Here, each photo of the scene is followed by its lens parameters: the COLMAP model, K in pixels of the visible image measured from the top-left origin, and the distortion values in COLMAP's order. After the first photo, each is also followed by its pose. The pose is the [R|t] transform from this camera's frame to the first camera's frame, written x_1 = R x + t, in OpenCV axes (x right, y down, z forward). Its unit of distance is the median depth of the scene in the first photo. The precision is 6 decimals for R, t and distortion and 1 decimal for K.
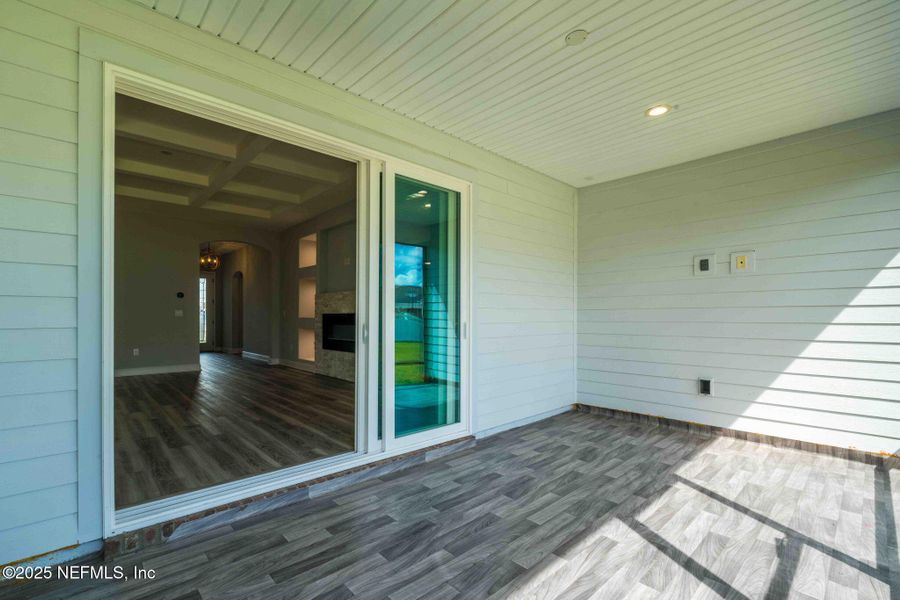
lens RADIAL K [[397.6, 0, 450.1], [0, 397.6, 305.7], [0, 0, 1]] dist [-0.001790, -0.000543]
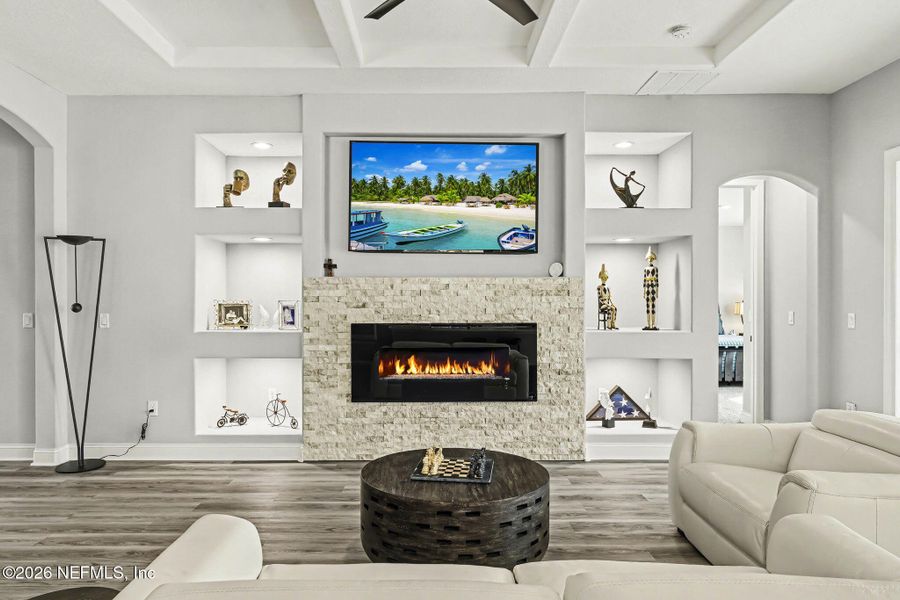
lens RADIAL K [[596.1, 0, 448.7], [0, 596.1, 302.8], [0, 0, 1]] dist [0.001319, -0.001760]
pose [[0.686915, -0.001541, 0.726736, -2.263007], [-0.019328, 0.999605, 0.020389, -0.057303], [-0.726481, -0.028052, 0.686614, 1.433183]]
